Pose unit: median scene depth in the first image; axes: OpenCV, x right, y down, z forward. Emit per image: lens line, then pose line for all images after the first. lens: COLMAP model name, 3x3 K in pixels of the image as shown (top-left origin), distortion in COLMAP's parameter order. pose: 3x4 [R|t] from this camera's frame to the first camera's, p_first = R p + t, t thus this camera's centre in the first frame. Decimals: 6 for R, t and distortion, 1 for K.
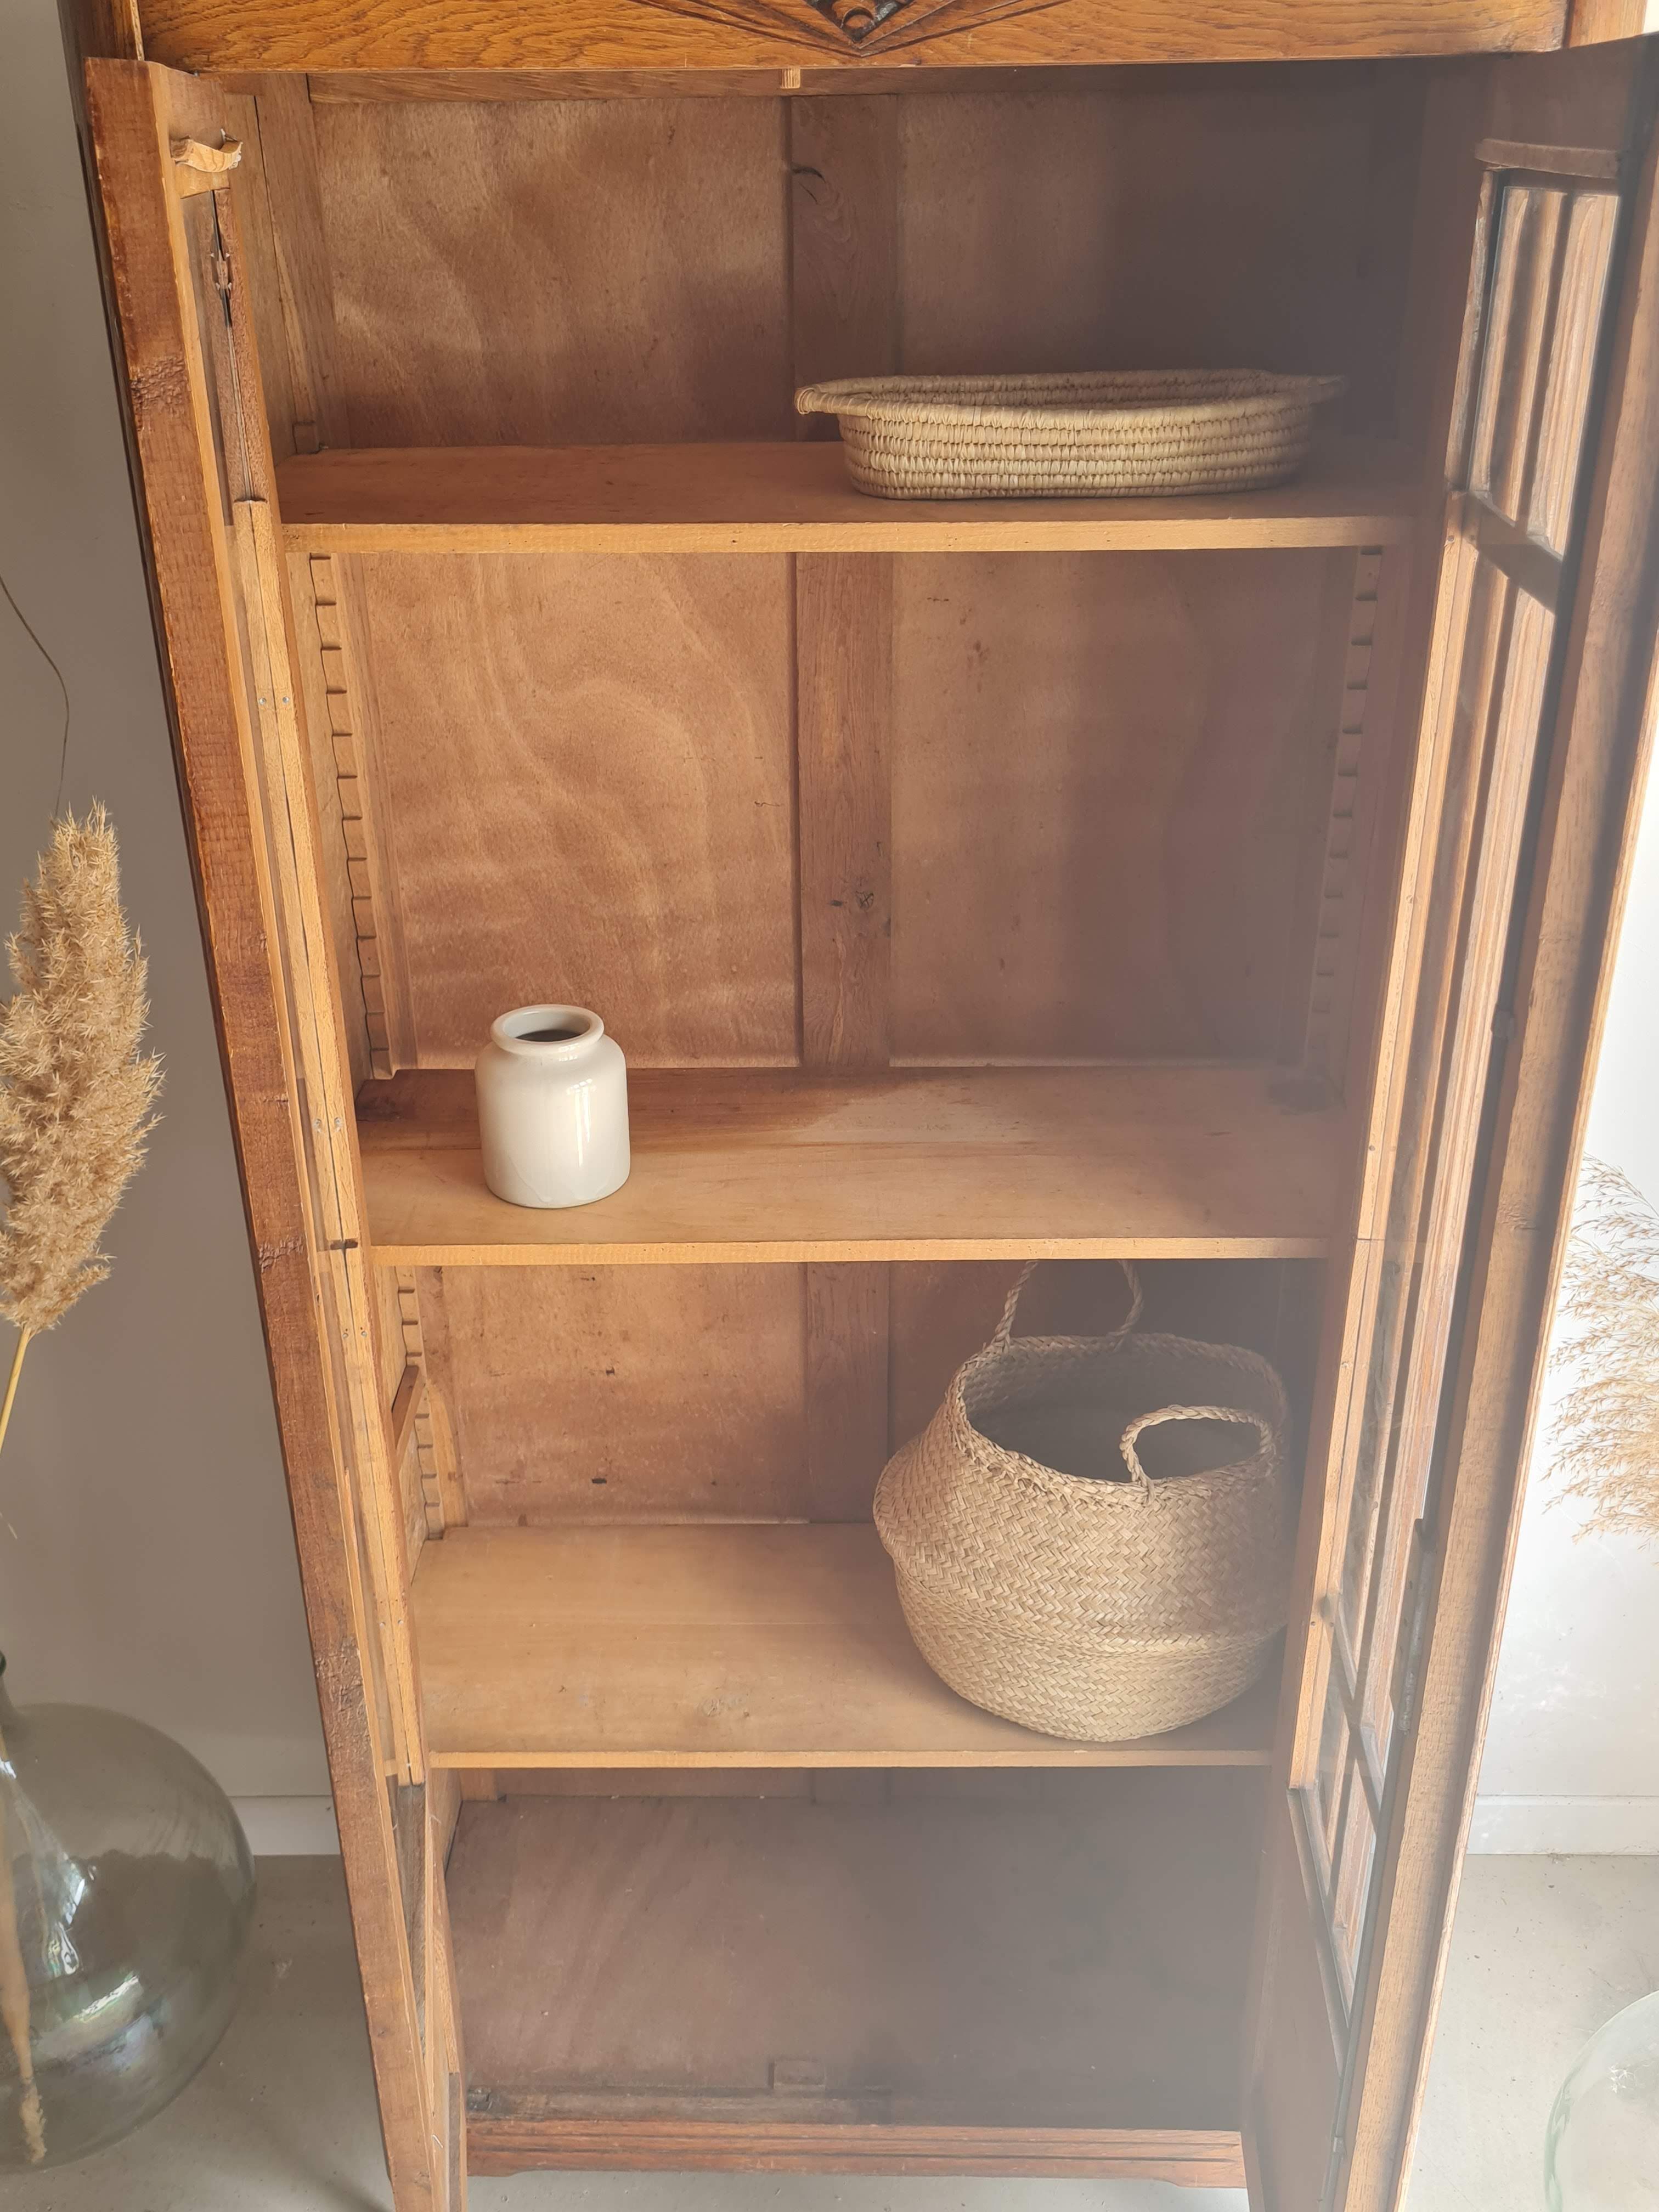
lens RADIAL K [[1967.9, 0, 805.9], [0, 1967.9, 1099.1], [0, 0, 1]] dist [0.041973, -0.034387]
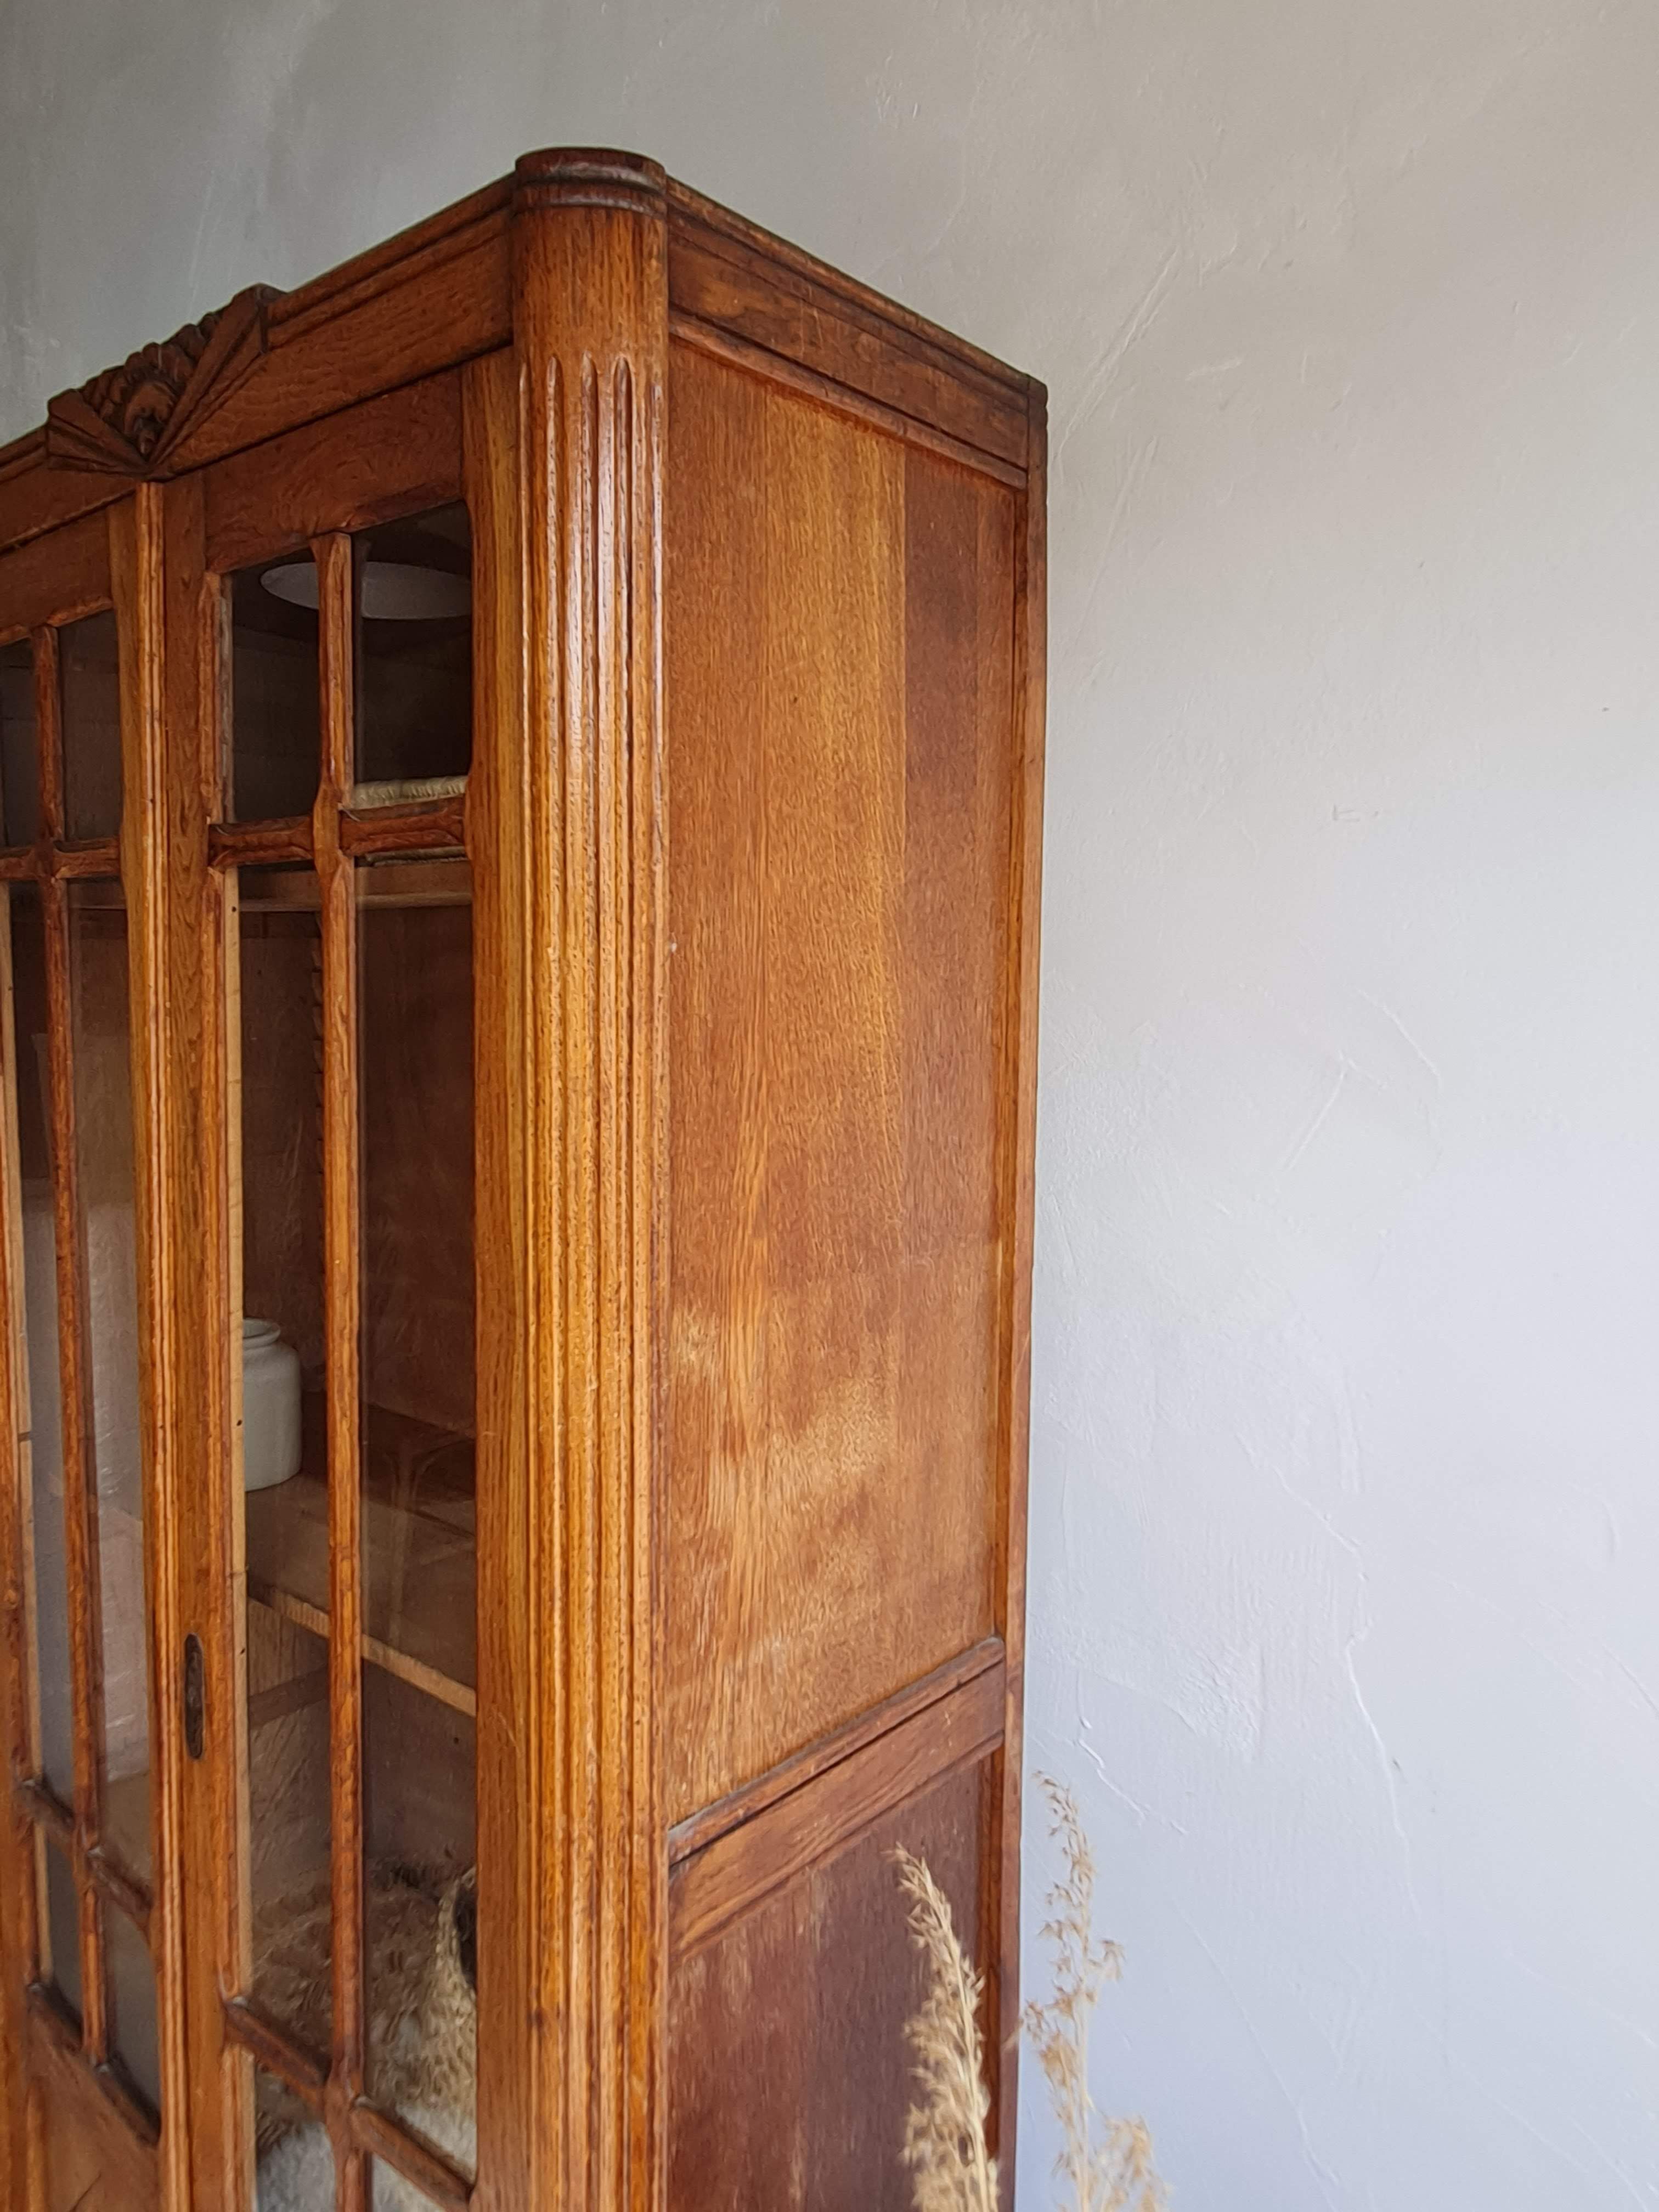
lens RADIAL K [[1521.3, 0, 787.4], [0, 1521.3, 1086.6], [0, 0, 1]] dist [-0.013220, 0.027876]
pose [[0.750499, 0.068494, -0.657313, 0.700769], [-0.294020, 0.925364, -0.239276, -0.052509], [0.591865, 0.372839, 0.714624, 0.518656]]
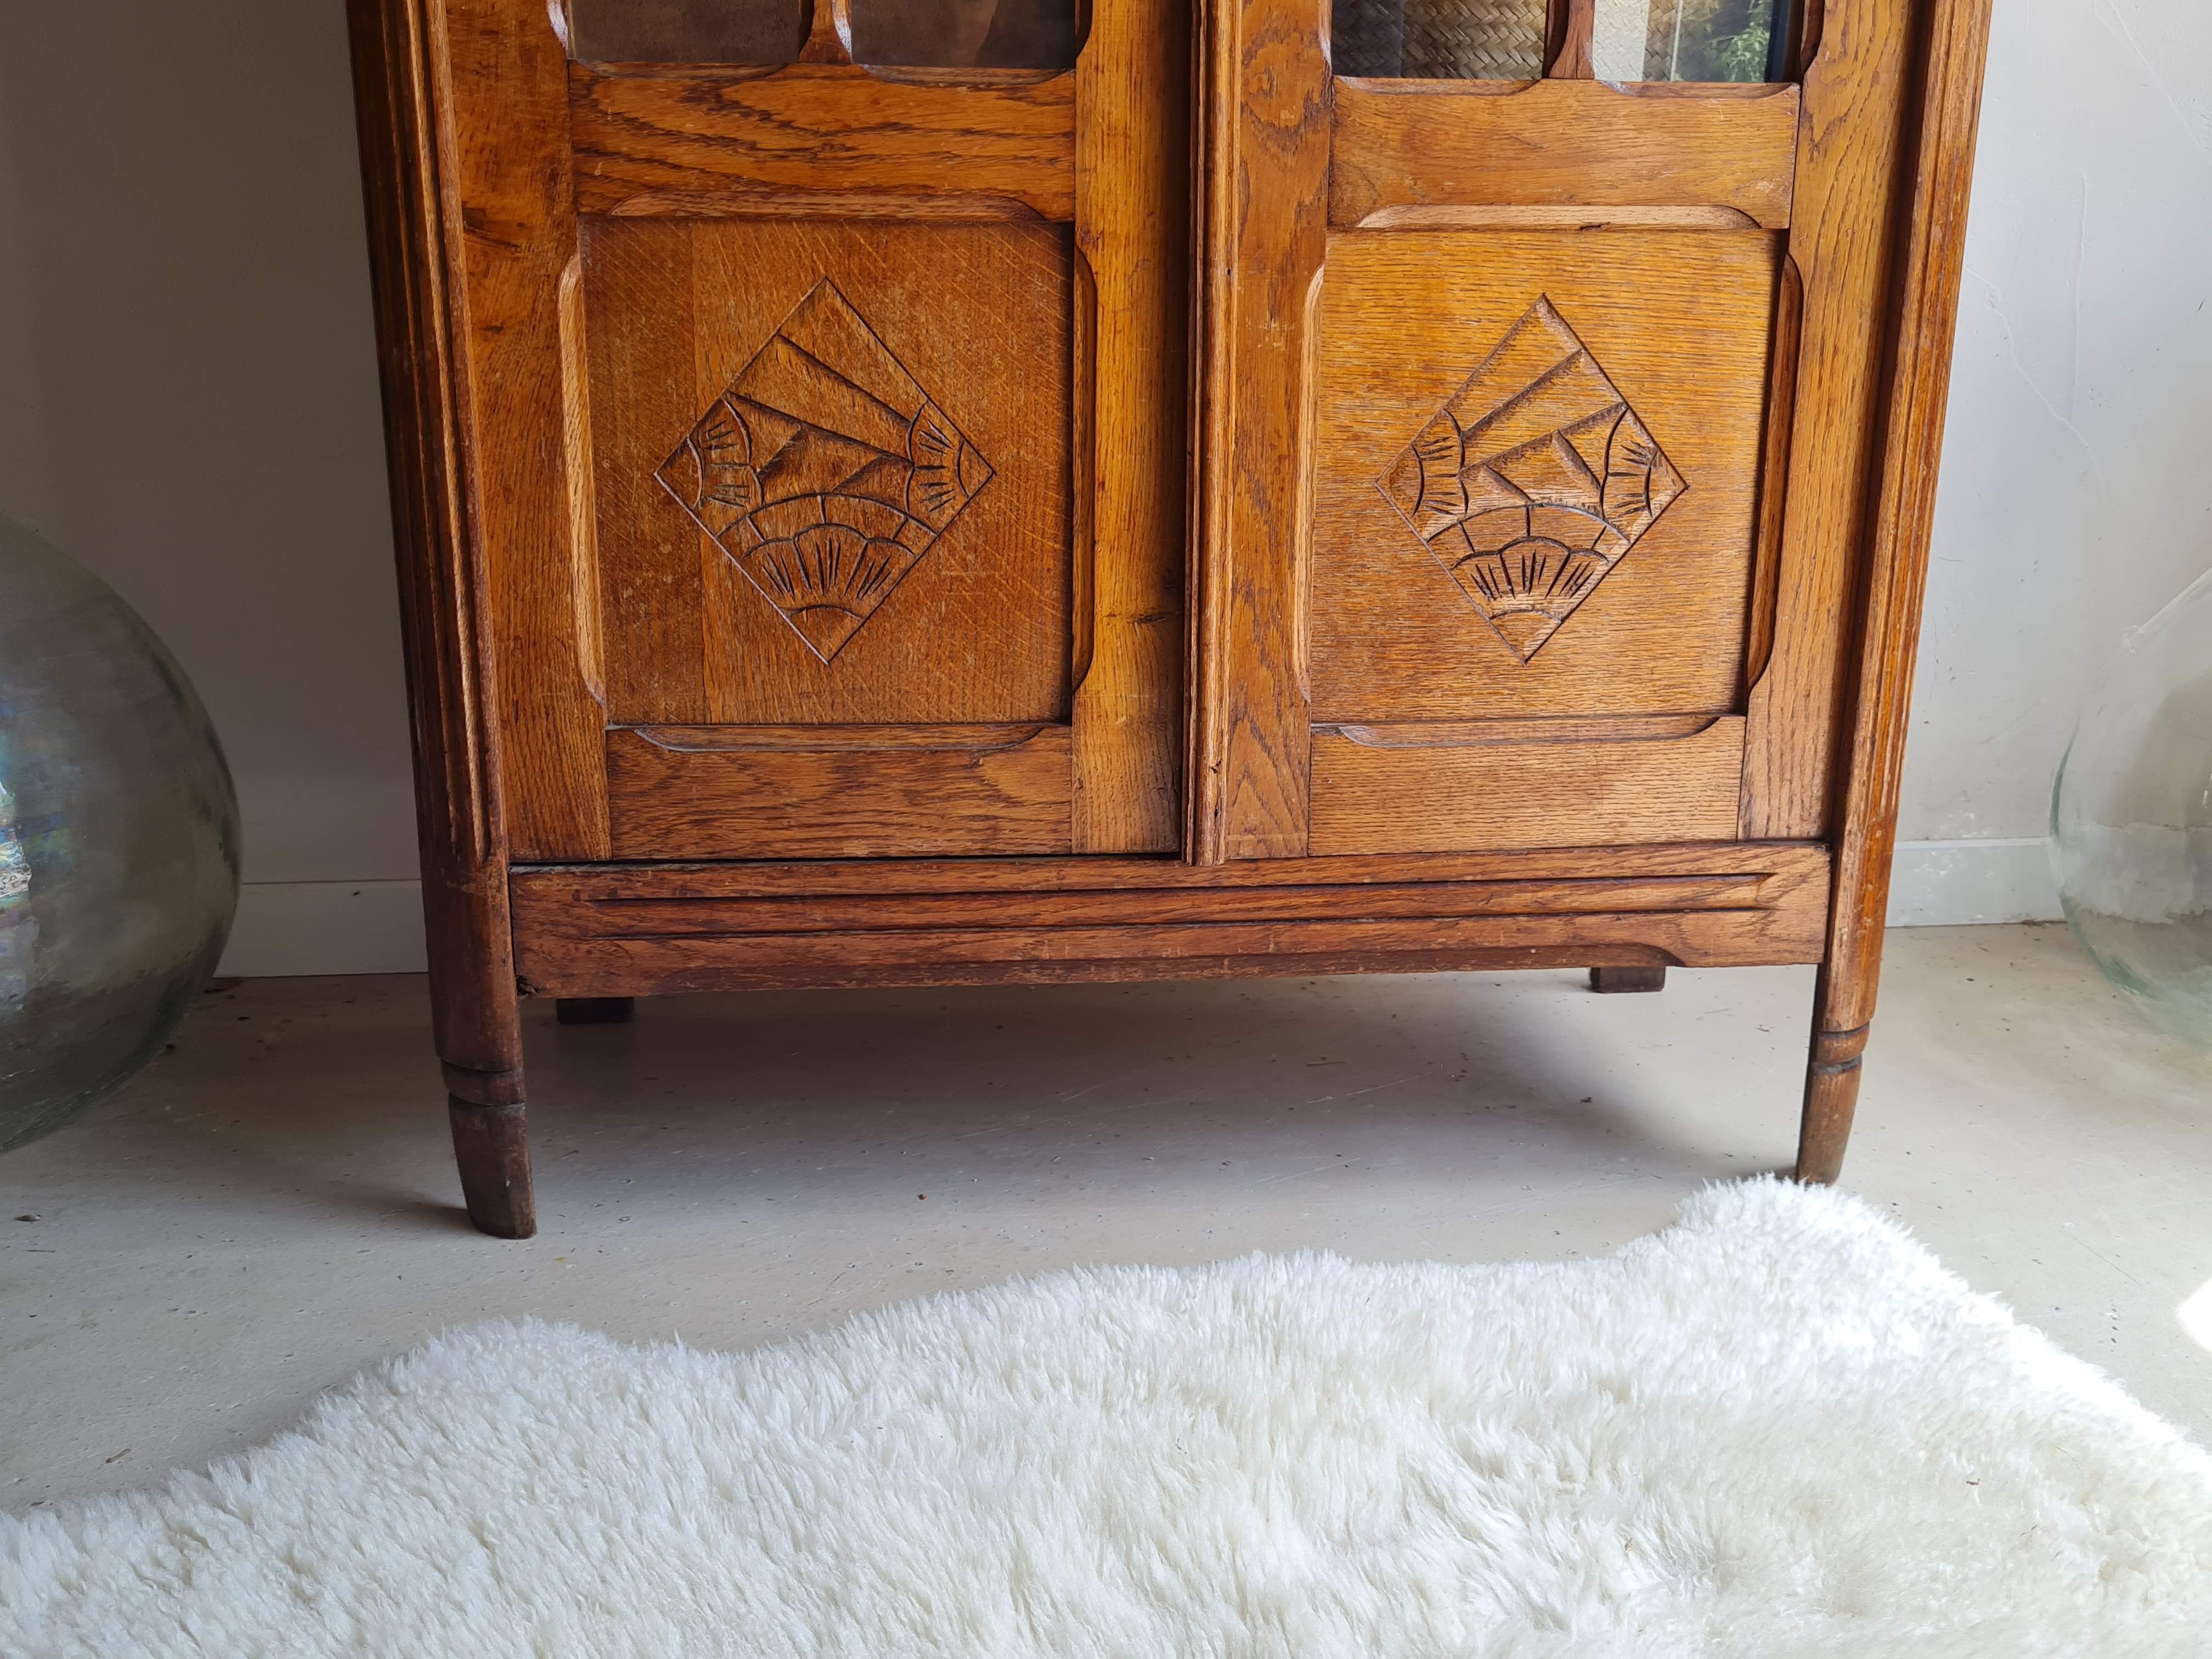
lens RADIAL K [[1967.9, 0, 1113.6], [0, 1967.9, 822.3], [0, 0, 1]] dist [0.041973, -0.034387]
pose [[0.992583, -0.014393, 0.120717, -0.095340], [0.037879, 0.980151, -0.194599, 0.758736], [-0.115520, 0.197728, 0.973426, 0.461947]]
